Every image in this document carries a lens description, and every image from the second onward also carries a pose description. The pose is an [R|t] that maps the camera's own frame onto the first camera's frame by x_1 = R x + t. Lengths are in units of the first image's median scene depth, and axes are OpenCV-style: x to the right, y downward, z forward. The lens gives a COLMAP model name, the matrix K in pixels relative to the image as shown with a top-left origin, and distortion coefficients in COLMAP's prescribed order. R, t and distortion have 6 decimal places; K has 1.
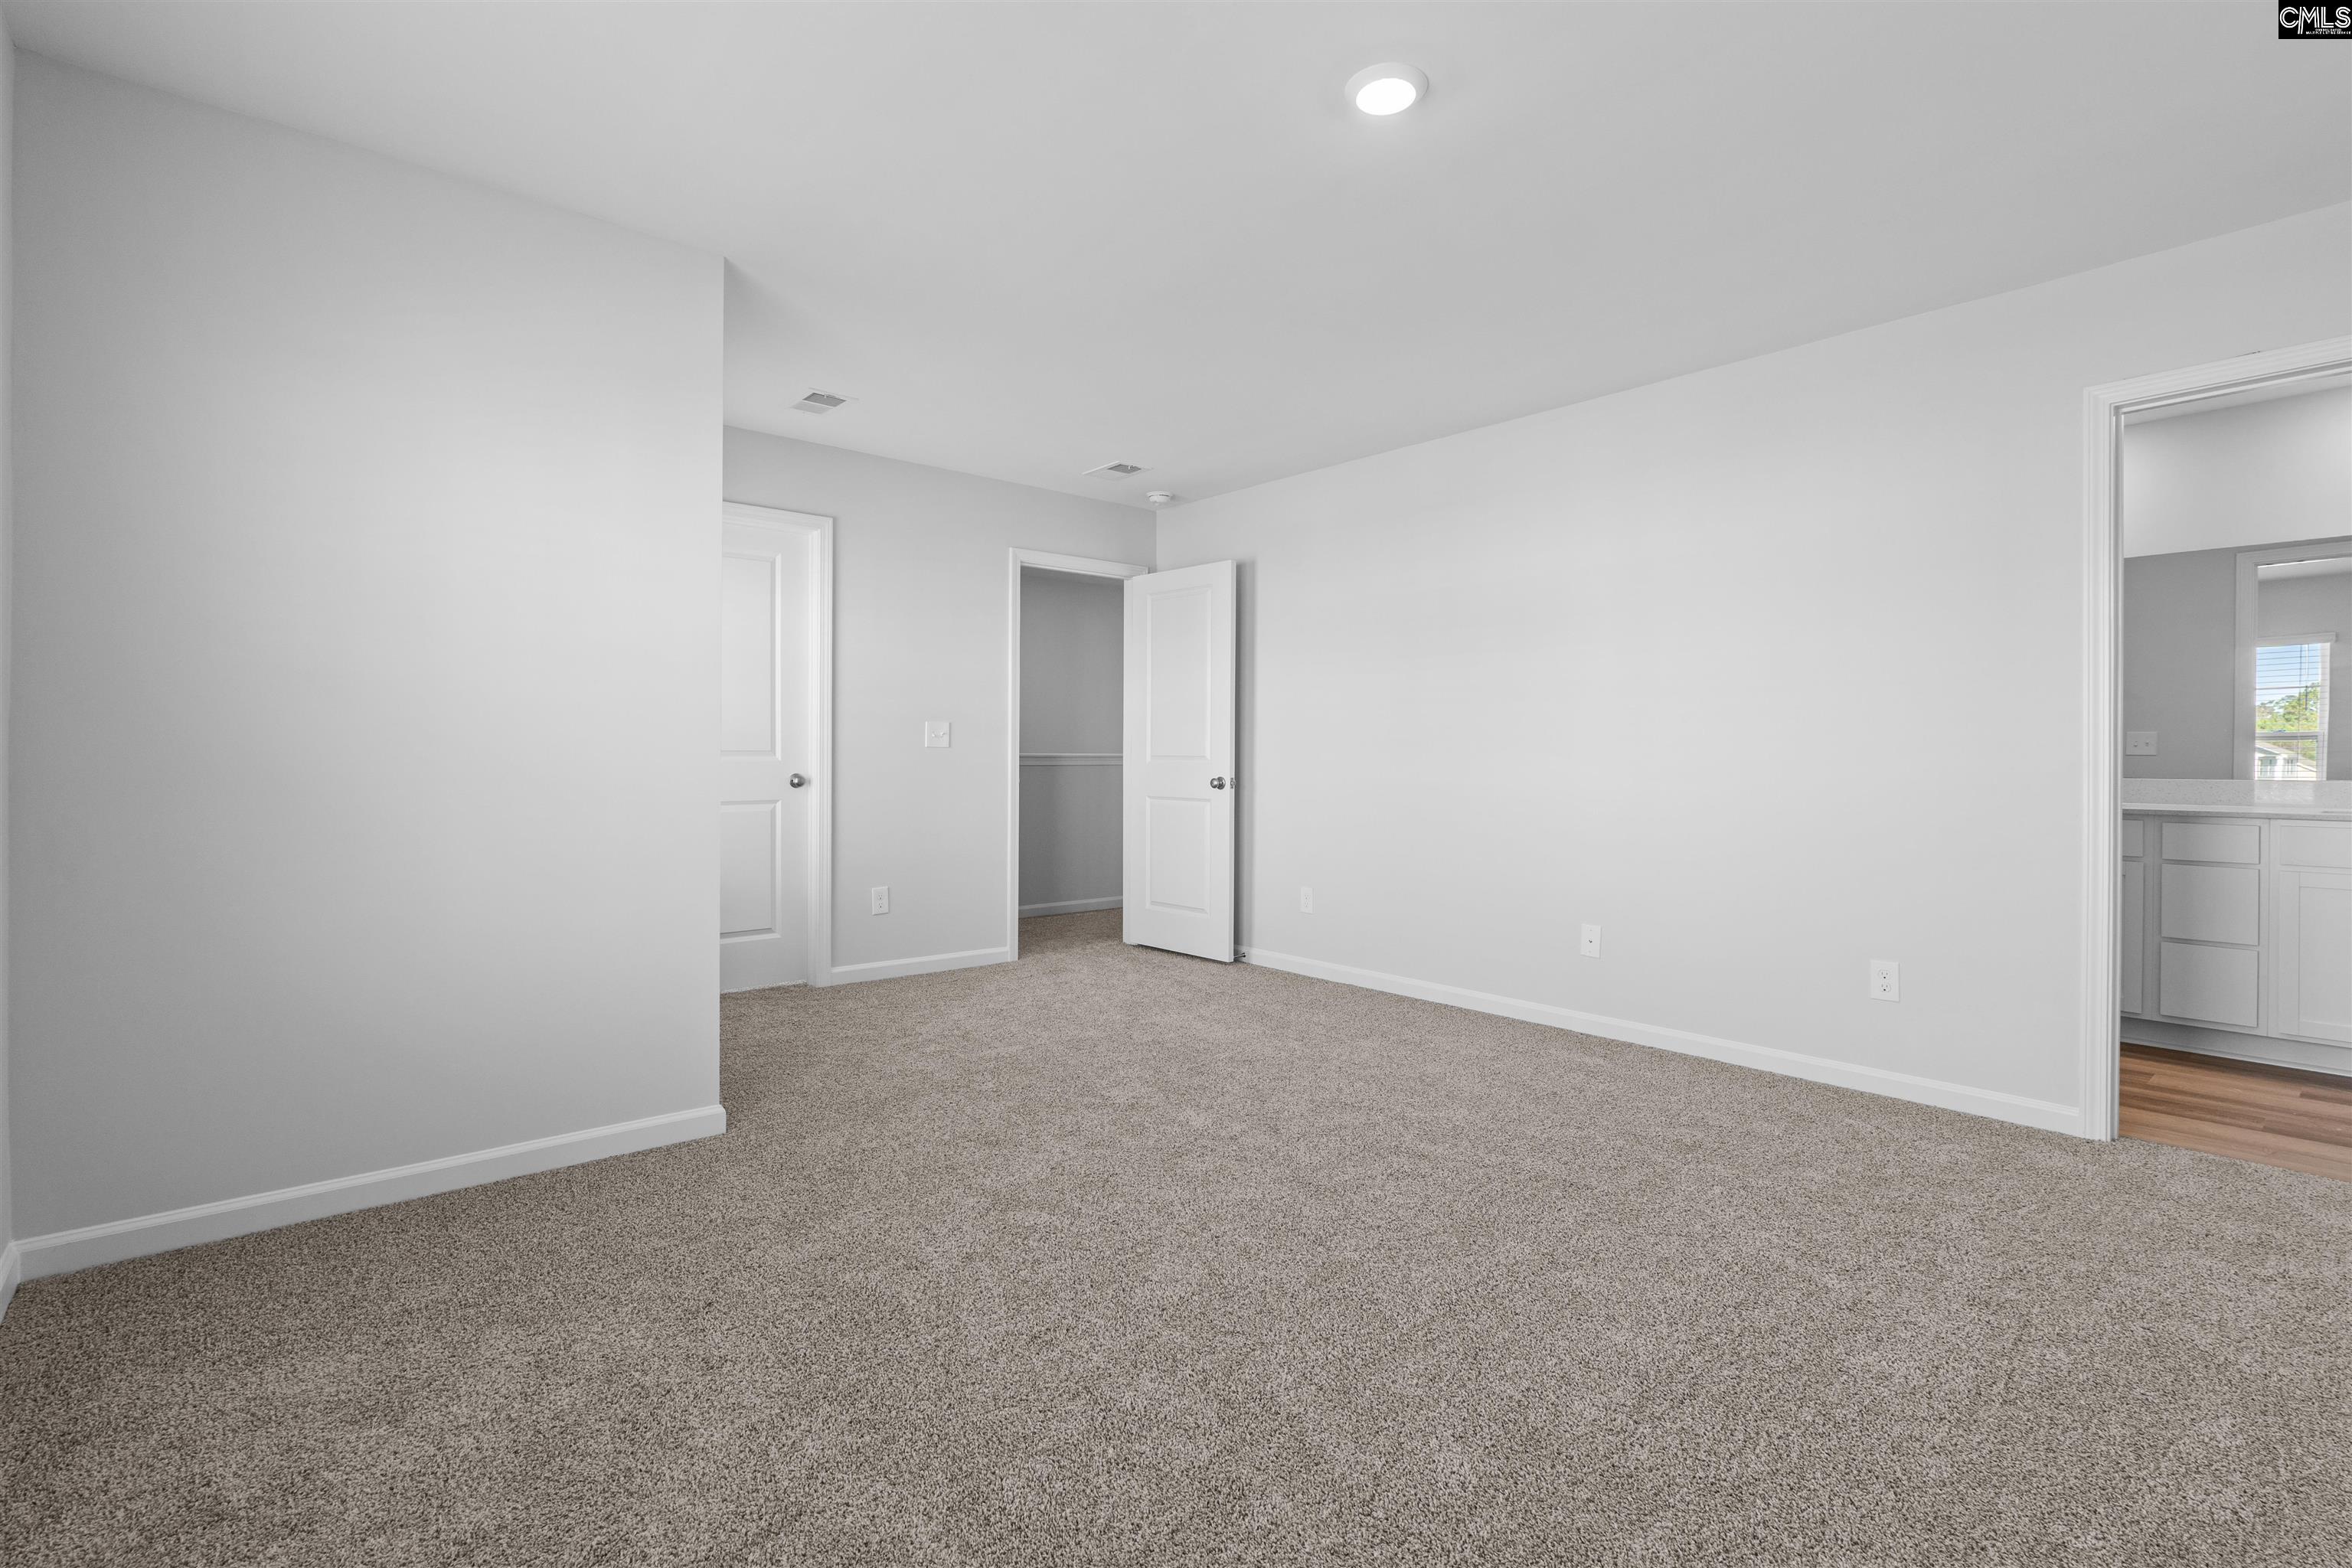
lens RADIAL K [[1087.5, 0, 1164.6], [0, 1087.5, 762.5], [0, 0, 1]] dist [-0.013719, -0.000467]
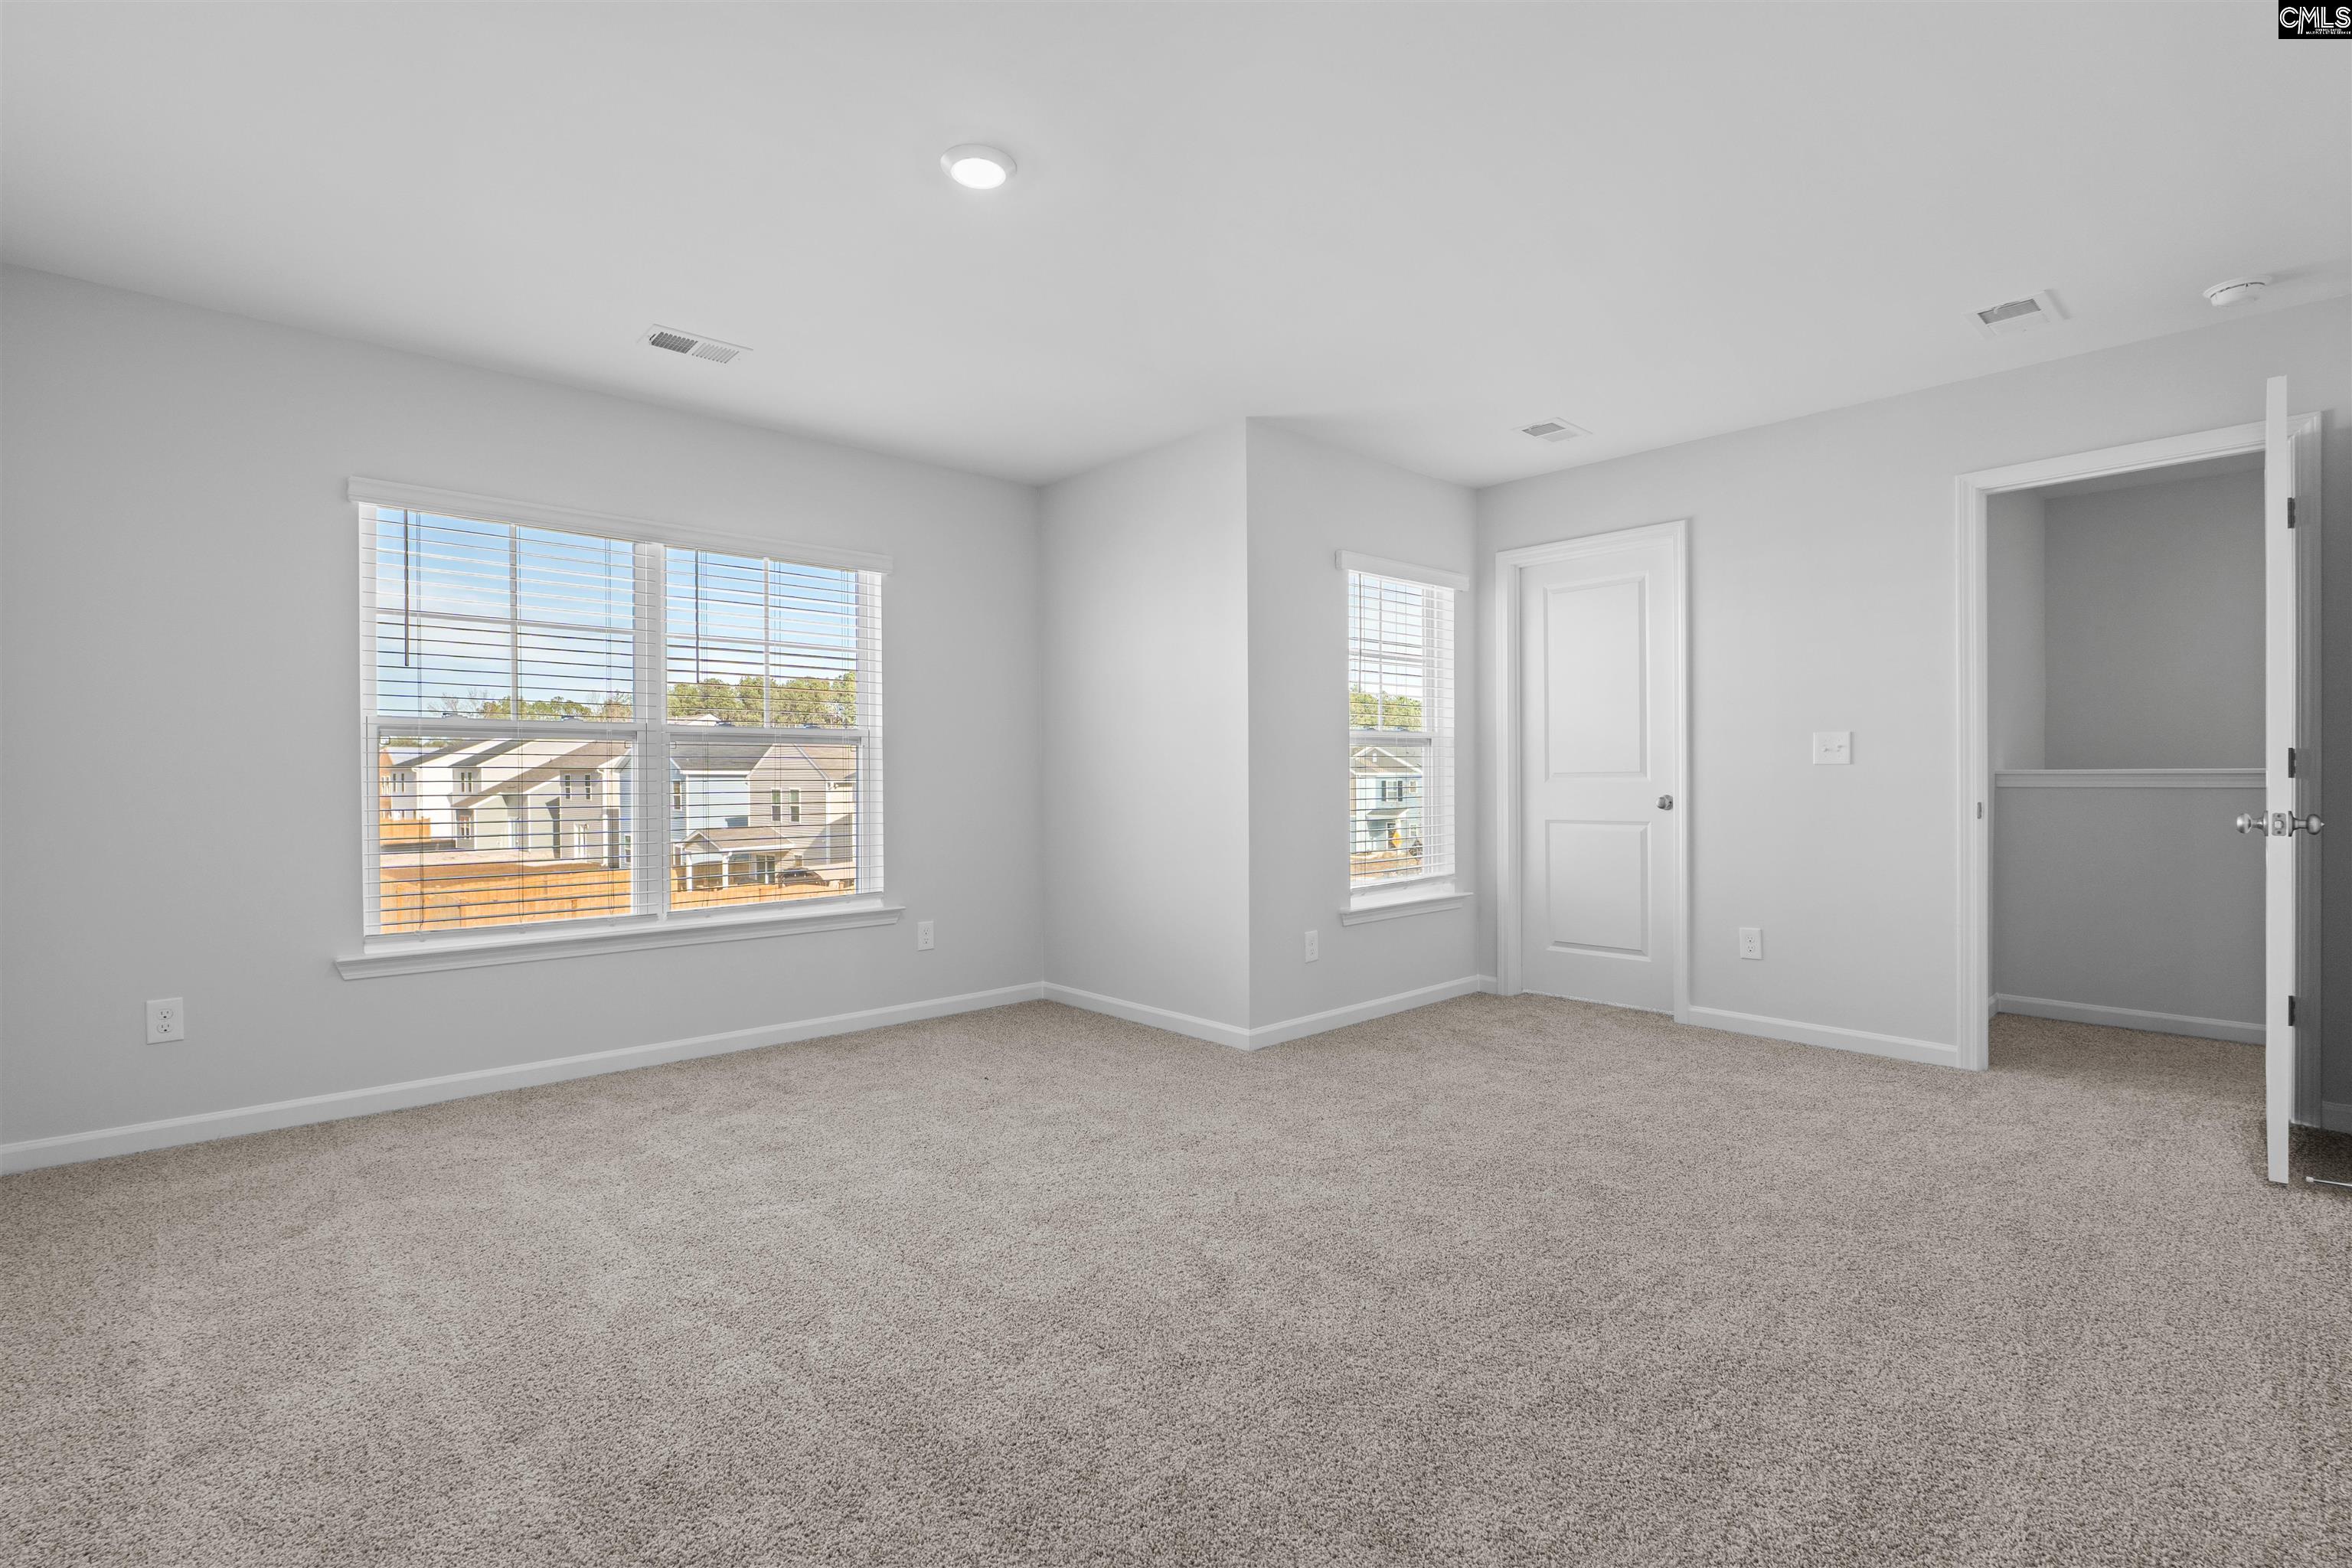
lens RADIAL K [[1113.3, 0, 1200.6], [0, 1113.3, 782.3], [0, 0, 1]] dist [0.024810, 0.000023]
pose [[0.050590, -0.009794, -0.998671, 0.626541], [-0.009057, 0.999906, -0.010265, 0.013085], [0.998678, 0.009564, 0.050497, 0.535312]]
